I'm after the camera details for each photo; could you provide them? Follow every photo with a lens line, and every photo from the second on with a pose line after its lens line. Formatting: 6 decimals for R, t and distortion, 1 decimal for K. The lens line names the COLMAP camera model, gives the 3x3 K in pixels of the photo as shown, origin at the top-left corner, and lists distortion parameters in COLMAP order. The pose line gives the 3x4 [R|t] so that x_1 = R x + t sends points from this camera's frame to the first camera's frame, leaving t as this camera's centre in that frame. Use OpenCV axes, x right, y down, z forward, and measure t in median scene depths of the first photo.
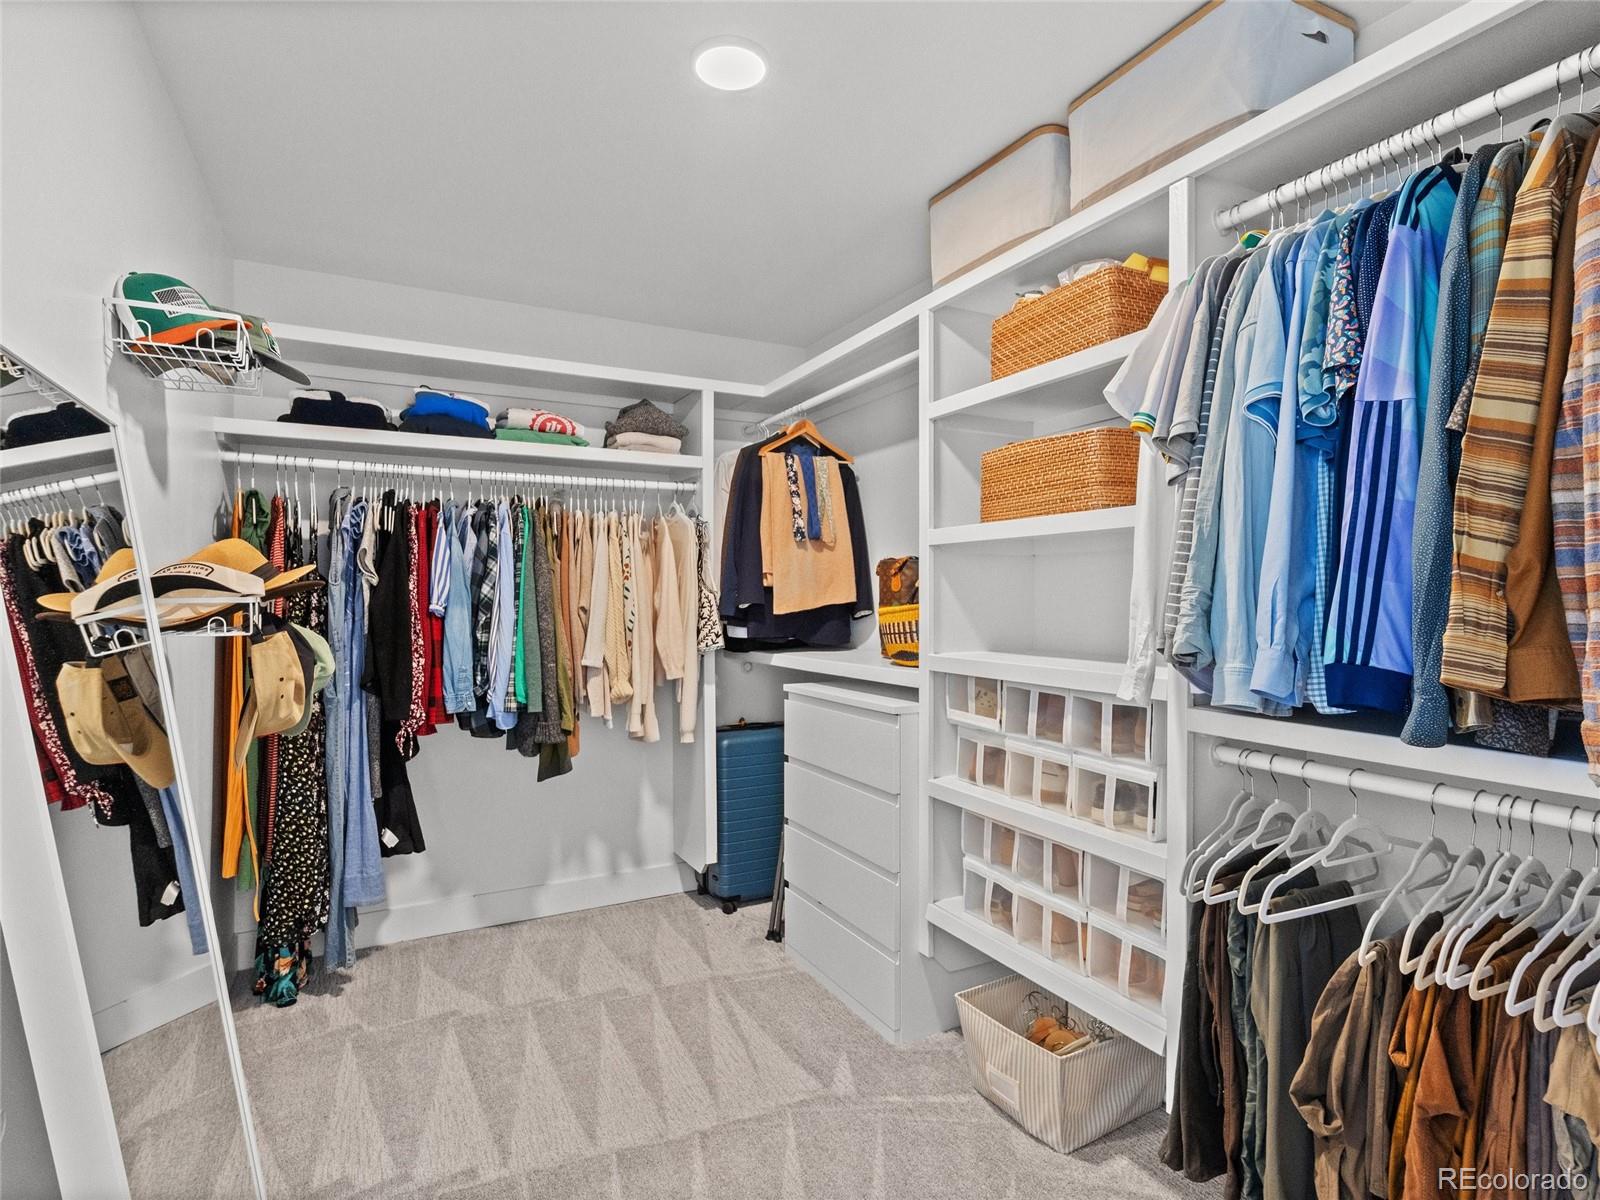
lens RADIAL K [[818.7, 0, 793.5], [0, 818.7, 592.9], [0, 0, 1]] dist [0.001082, -0.000448]
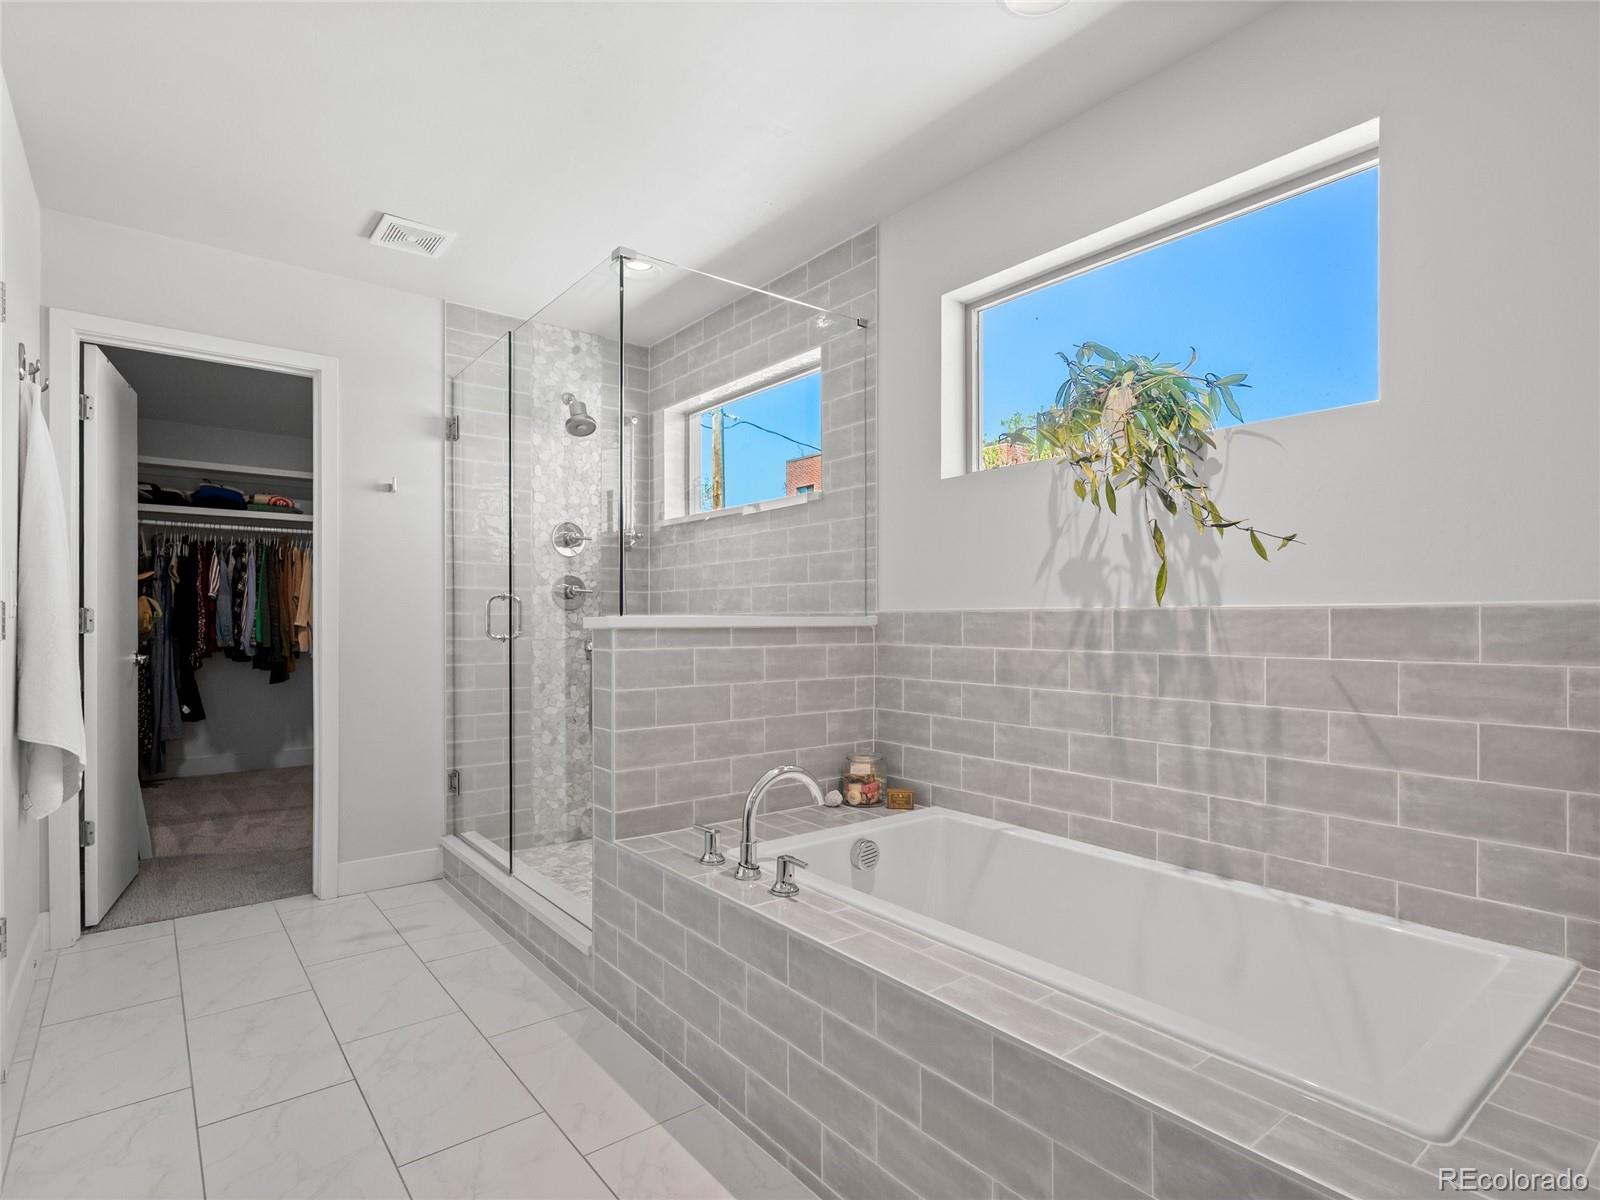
lens RADIAL K [[818.7, 0, 801.0], [0, 818.7, 614.8], [0, 0, 1]] dist [0.001082, -0.000448]
pose [[0.980438, 0.001691, 0.196821, 0.572656], [-0.001624, 0.999999, -0.000498, 0.063874], [-0.196822, 0.000169, 0.980439, -1.227838]]
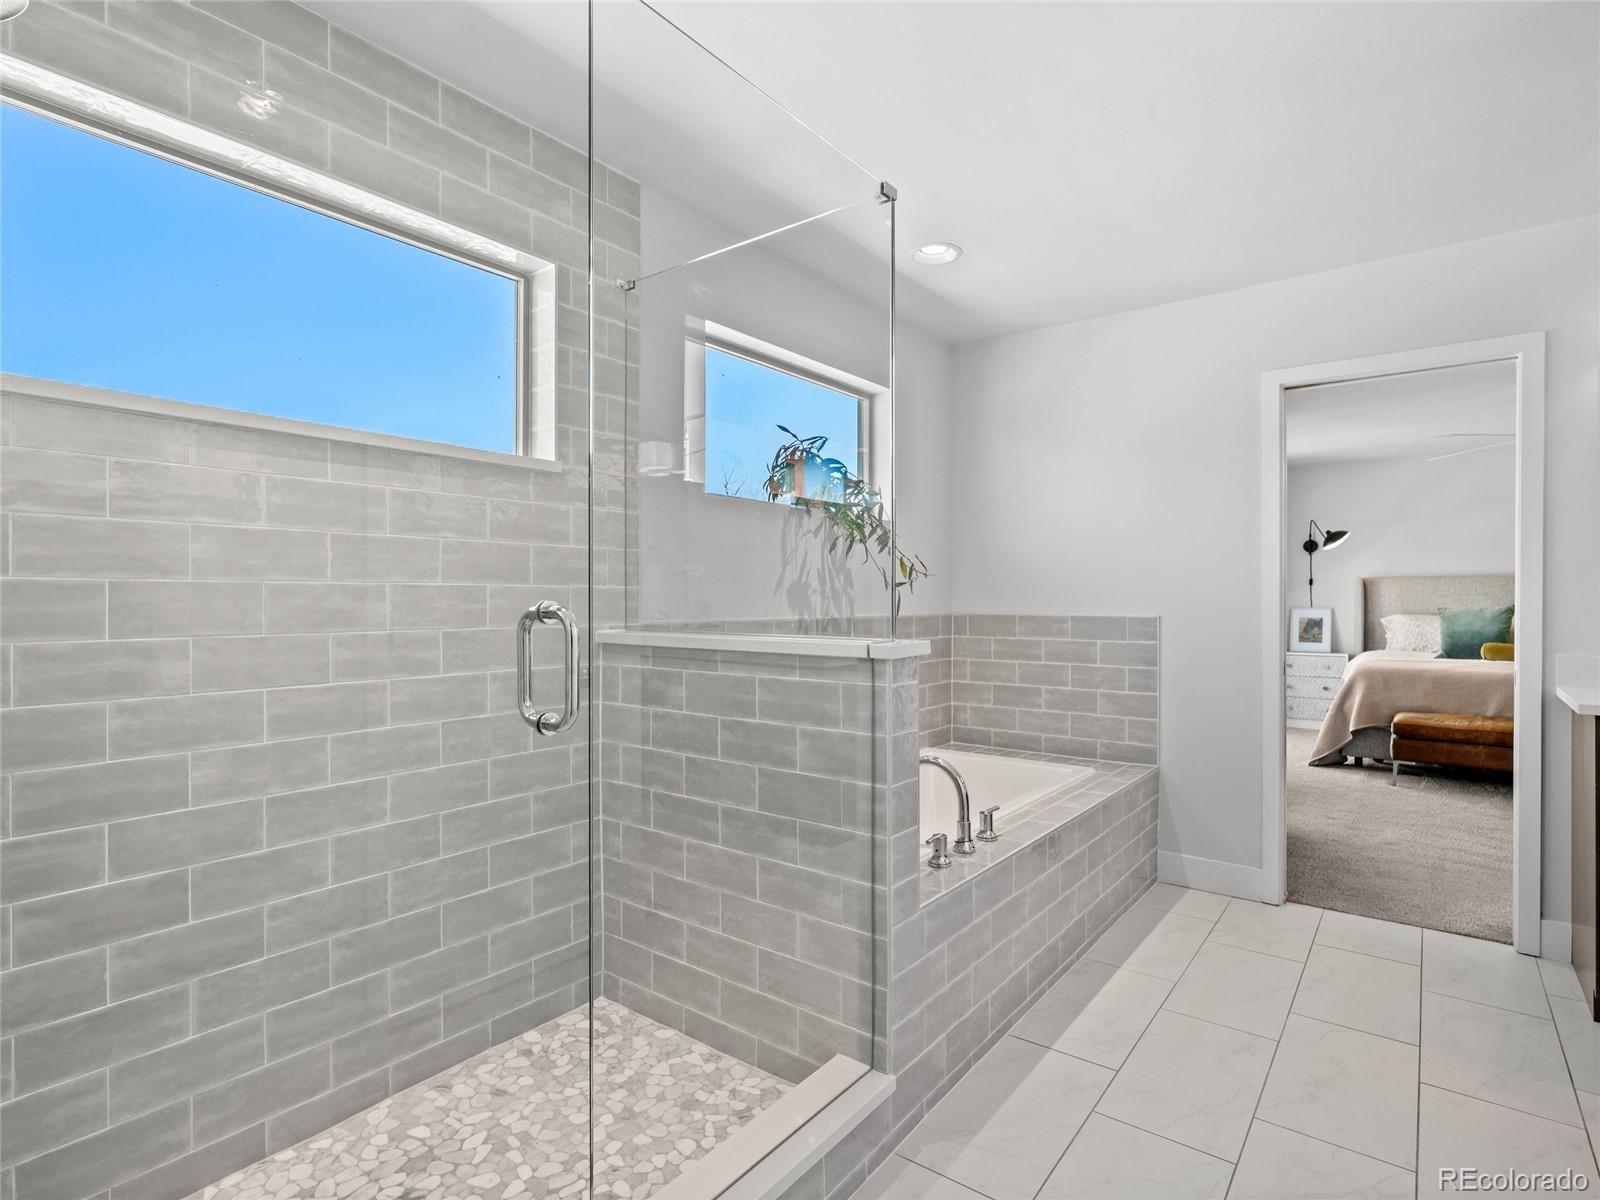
lens RADIAL K [[818.7, 0, 794.8], [0, 818.7, 601.3], [0, 0, 1]] dist [0.001082, -0.000448]
pose [[-0.413554, 0.002663, 0.910476, -1.332161], [-0.000403, 0.999995, -0.003108, -0.020876], [-0.910480, -0.001652, -0.413551, 2.614085]]
